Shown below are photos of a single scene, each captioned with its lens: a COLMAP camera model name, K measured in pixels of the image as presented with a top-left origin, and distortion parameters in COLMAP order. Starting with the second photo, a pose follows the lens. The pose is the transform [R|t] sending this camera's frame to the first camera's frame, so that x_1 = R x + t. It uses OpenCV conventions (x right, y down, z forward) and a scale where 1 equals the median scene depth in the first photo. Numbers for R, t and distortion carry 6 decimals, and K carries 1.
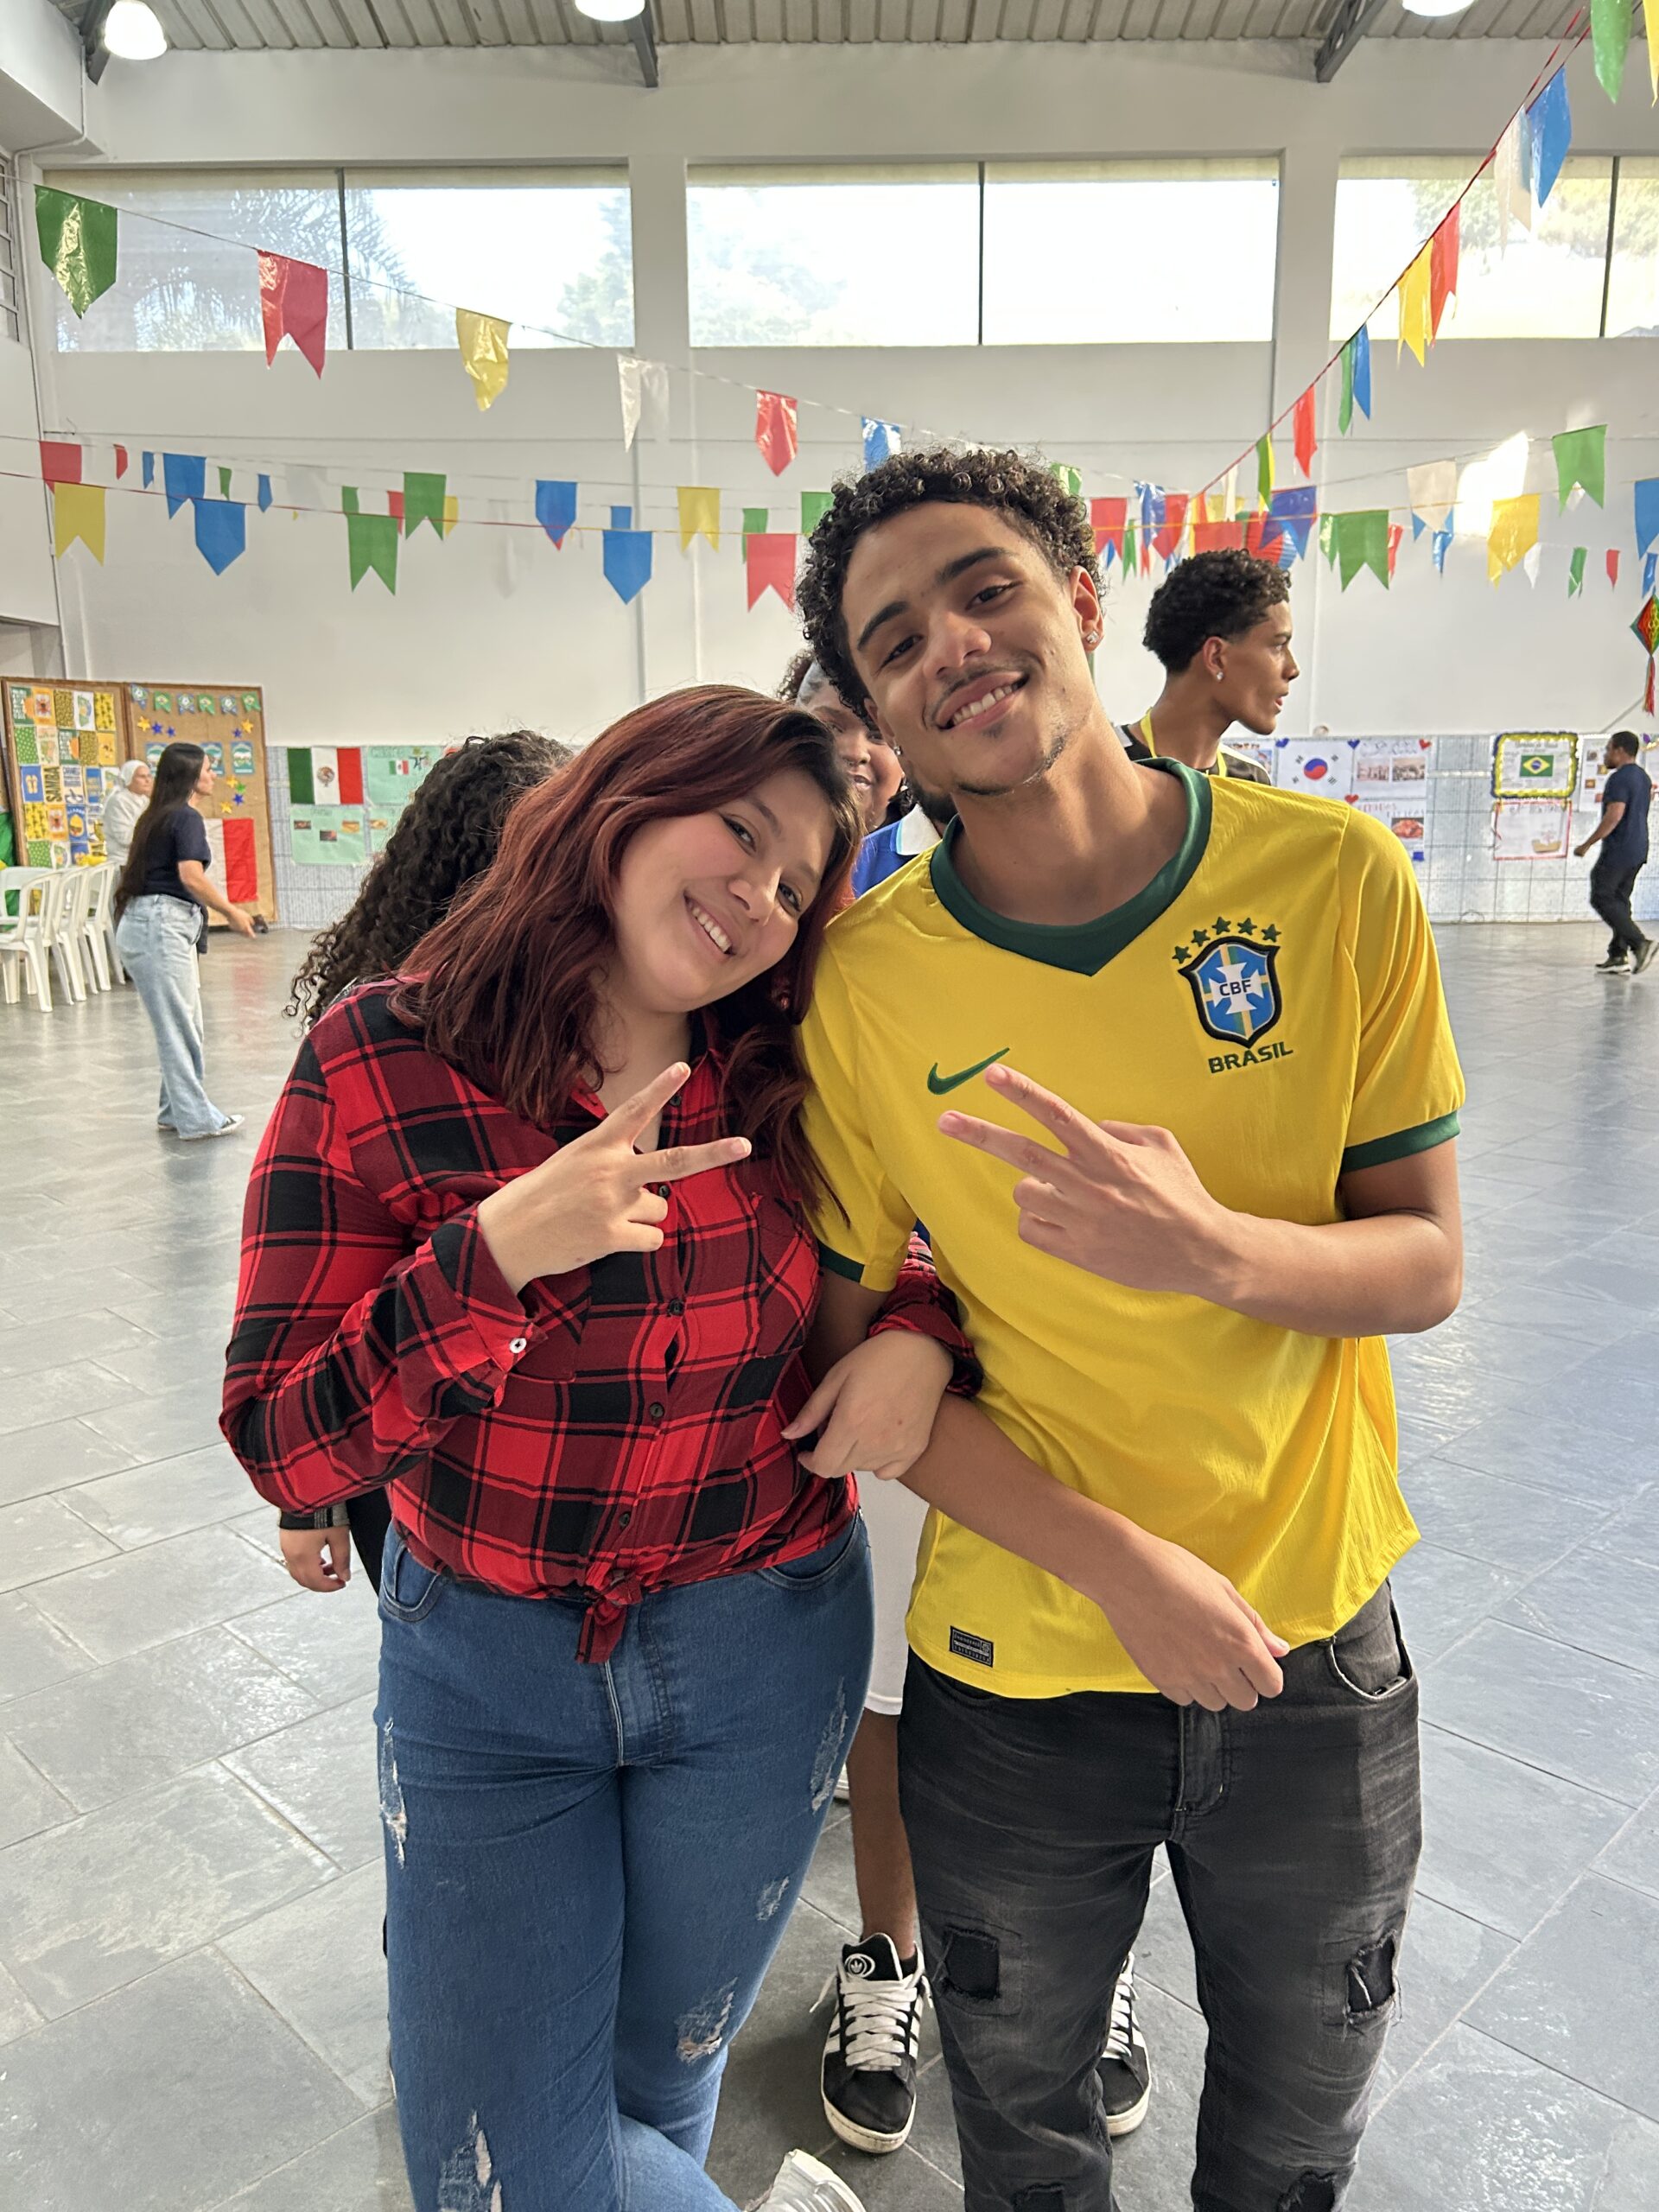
lens RADIAL K [[1680.0, 0, 815.9], [0, 1680.0, 1092.9], [0, 0, 1]] dist [0.050278, -0.057498]
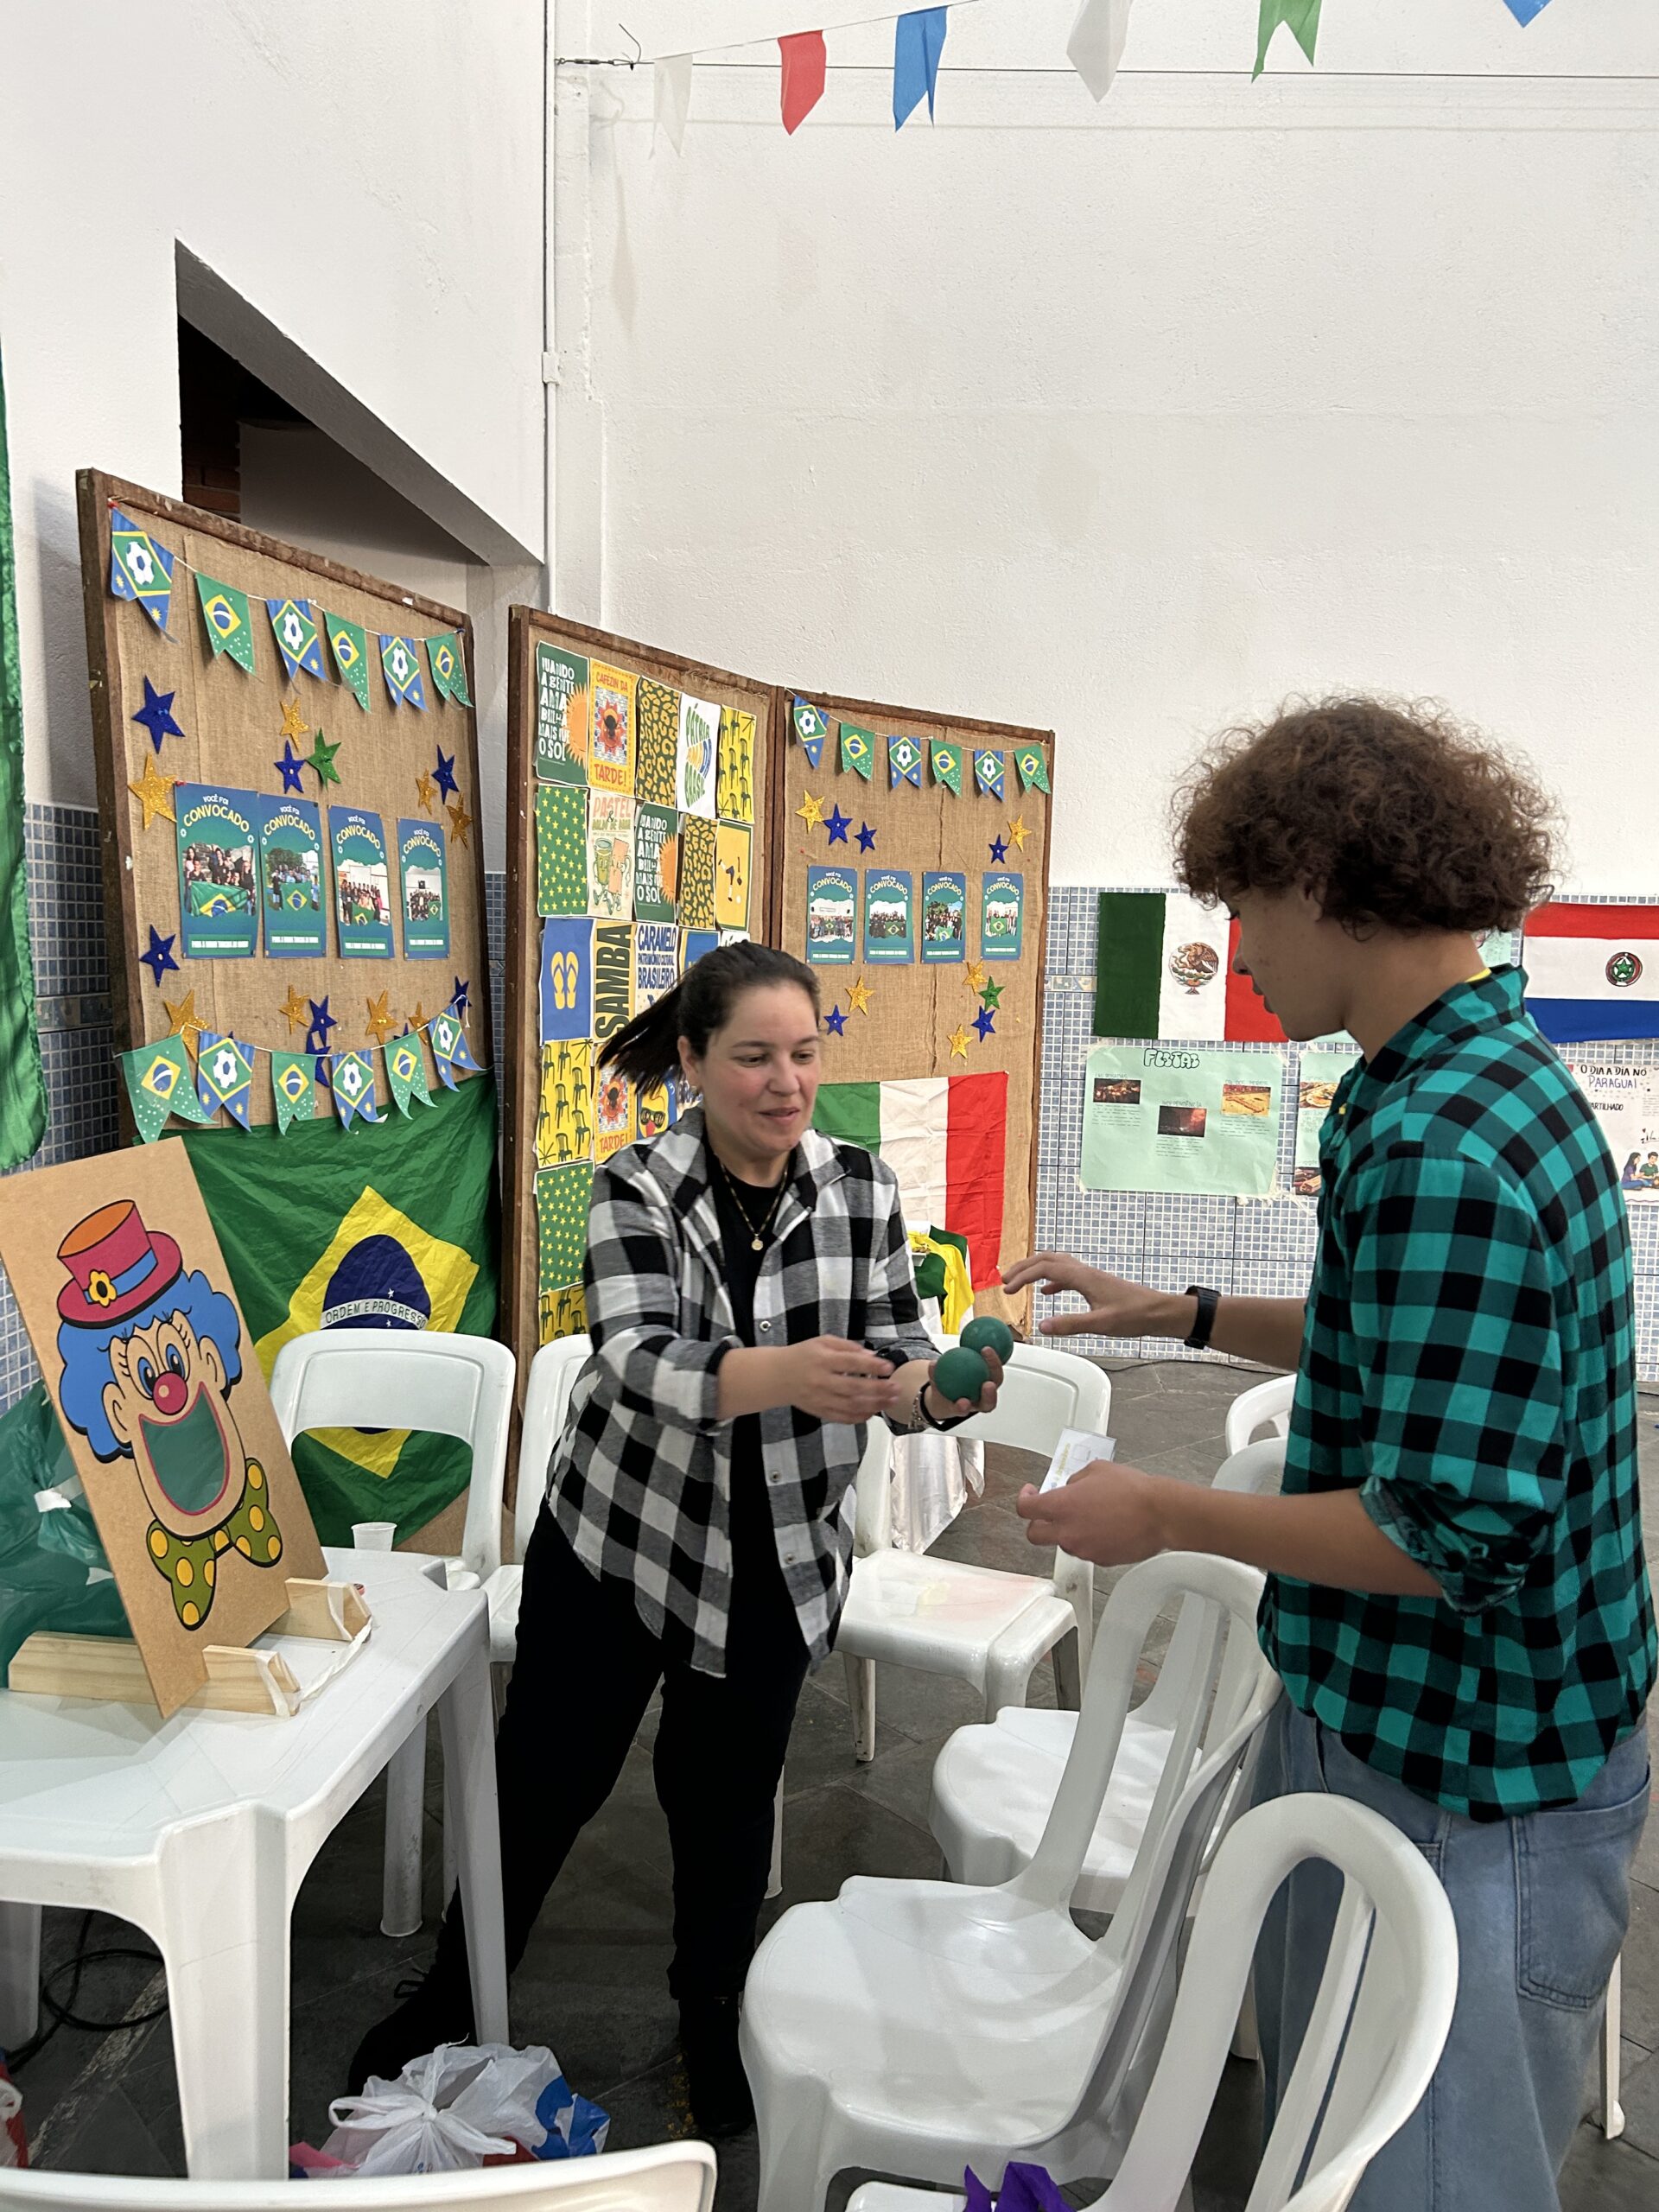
lens RADIAL K [[1680.0, 0, 817.1], [0, 1680.0, 1111.0], [0, 0, 1]] dist [0.050278, -0.057498]
pose [[0.996391, 0.036706, -0.076539, -0.366882], [-0.043752, 0.994750, -0.092512, -0.124237], [0.072741, 0.095527, 0.992765, 0.661249]]
